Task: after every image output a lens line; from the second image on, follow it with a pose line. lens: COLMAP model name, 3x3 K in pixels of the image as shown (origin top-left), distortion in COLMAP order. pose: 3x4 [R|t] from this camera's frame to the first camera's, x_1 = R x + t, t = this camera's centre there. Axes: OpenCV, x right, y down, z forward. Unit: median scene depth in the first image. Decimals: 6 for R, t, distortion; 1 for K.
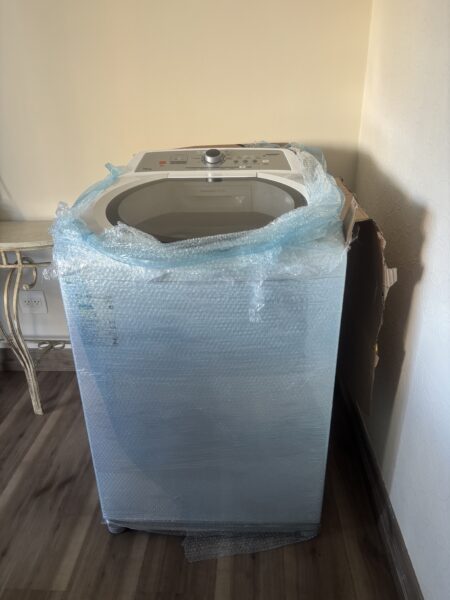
lens RADIAL K [[453.6, 0, 221.7], [0, 453.6, 302.7], [0, 0, 1]] dist [0.018755, 0.002651]
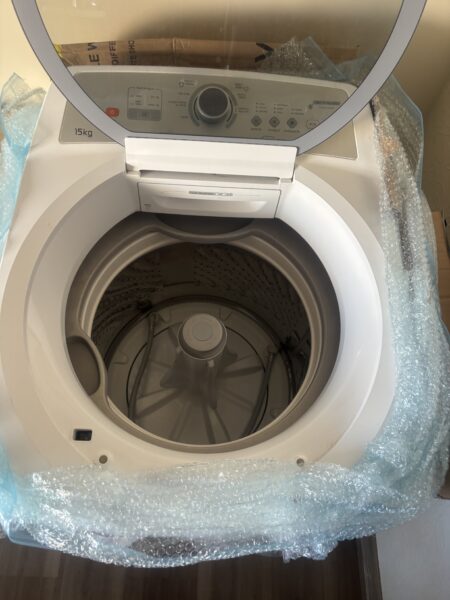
lens RADIAL K [[453.6, 0, 221.7], [0, 453.6, 302.7], [0, 0, 1]] dist [0.018755, 0.002651]
pose [[0.995530, 0.007634, 0.094141, -0.062119], [-0.065497, 0.773942, 0.629860, -0.532422], [-0.068051, -0.633211, 0.770982, 0.526306]]
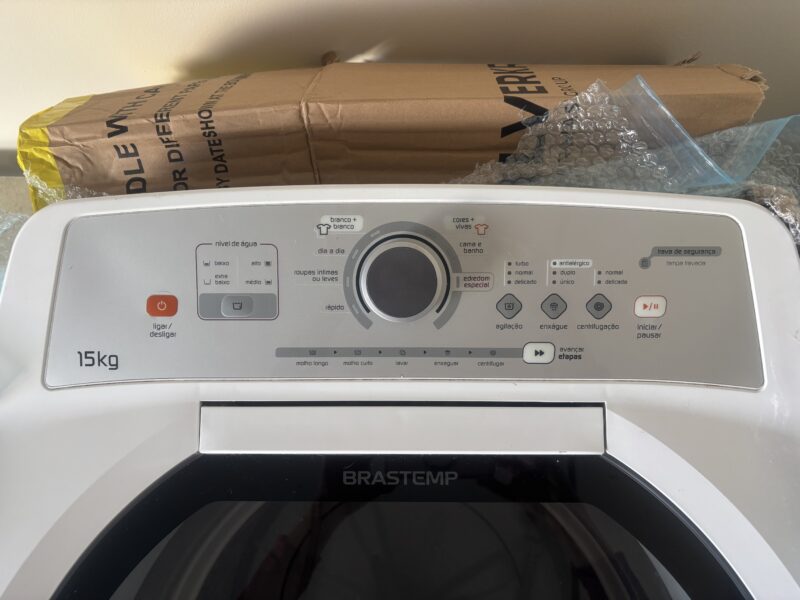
lens RADIAL K [[608.0, 0, 400.0], [0, 608.0, 300.0], [0, 0, 1]] dist [0.007856, 0.002166]
pose [[0.999263, -0.029950, 0.024016, -0.029530], [0.004735, 0.716967, 0.697091, -0.573011], [-0.038096, -0.696464, 0.716580, 0.896861]]
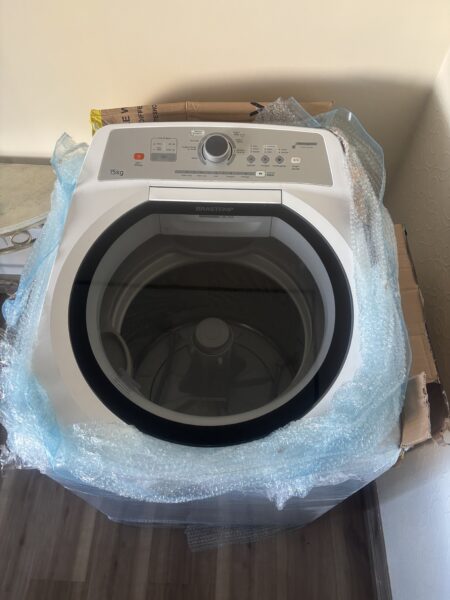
lens RADIAL K [[456.0, 0, 225.0], [0, 456.0, 300.0], [0, 0, 1]] dist [0.007856, 0.002166]
pose [[0.999150, 0.000998, 0.041220, -0.037423], [-0.022577, 0.849766, 0.526676, -0.544144], [-0.034501, -0.527159, 0.849066, 0.368583]]
